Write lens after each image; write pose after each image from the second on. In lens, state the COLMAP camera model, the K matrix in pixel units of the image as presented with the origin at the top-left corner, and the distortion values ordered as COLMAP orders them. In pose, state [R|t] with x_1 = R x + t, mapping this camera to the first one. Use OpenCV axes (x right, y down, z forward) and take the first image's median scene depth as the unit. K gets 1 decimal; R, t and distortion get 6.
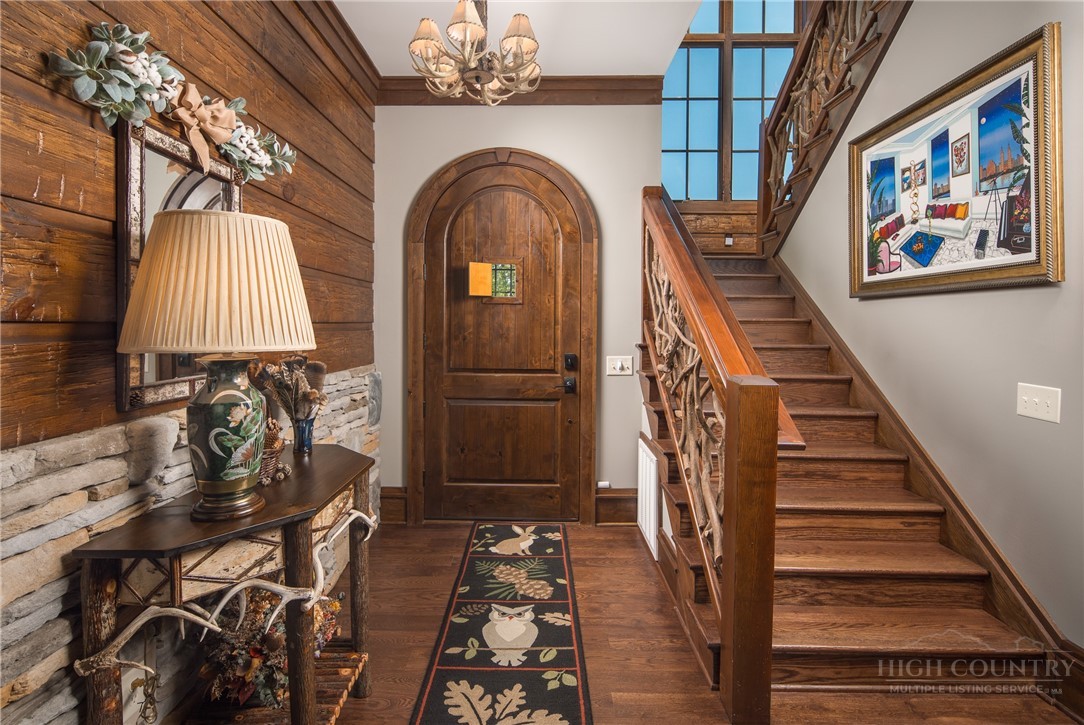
lens RADIAL K [[539.0, 0, 538.5], [0, 539.0, 323.3], [0, 0, 1]] dist [0.006479, -0.005770]
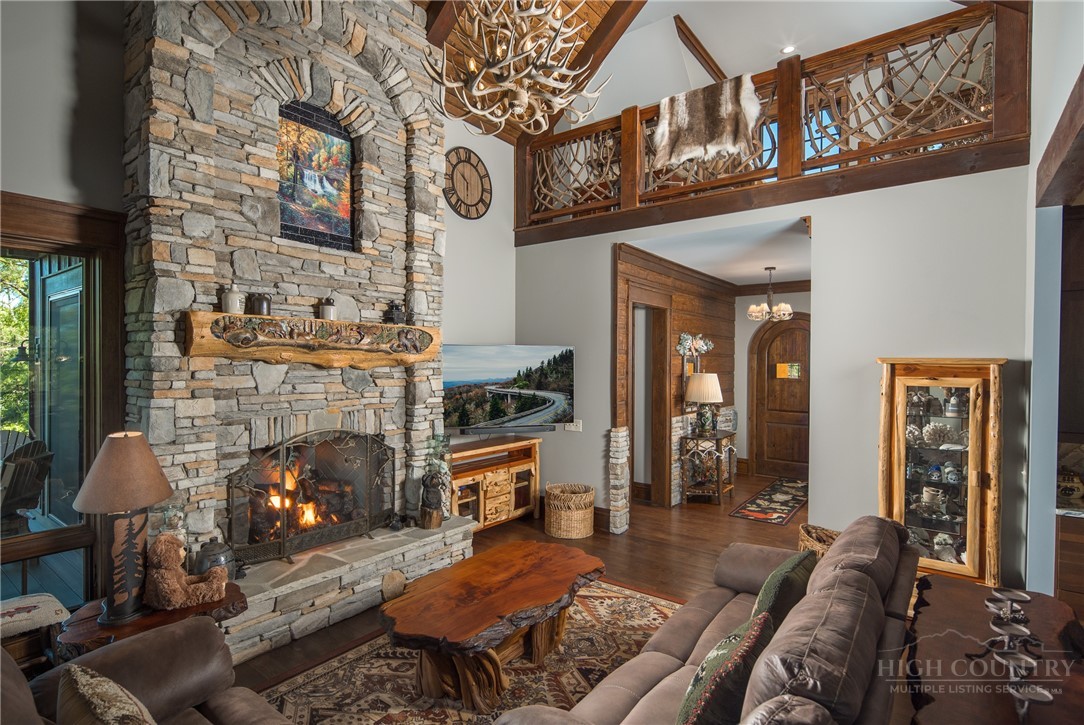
lens RADIAL K [[539.0, 0, 534.2], [0, 539.0, 368.1], [0, 0, 1]] dist [0.006479, -0.005770]
pose [[0.802300, 0.009399, -0.596847, 0.407336], [-0.003680, 0.999935, 0.010801, -0.112233], [0.596910, -0.006469, 0.802282, -1.439965]]
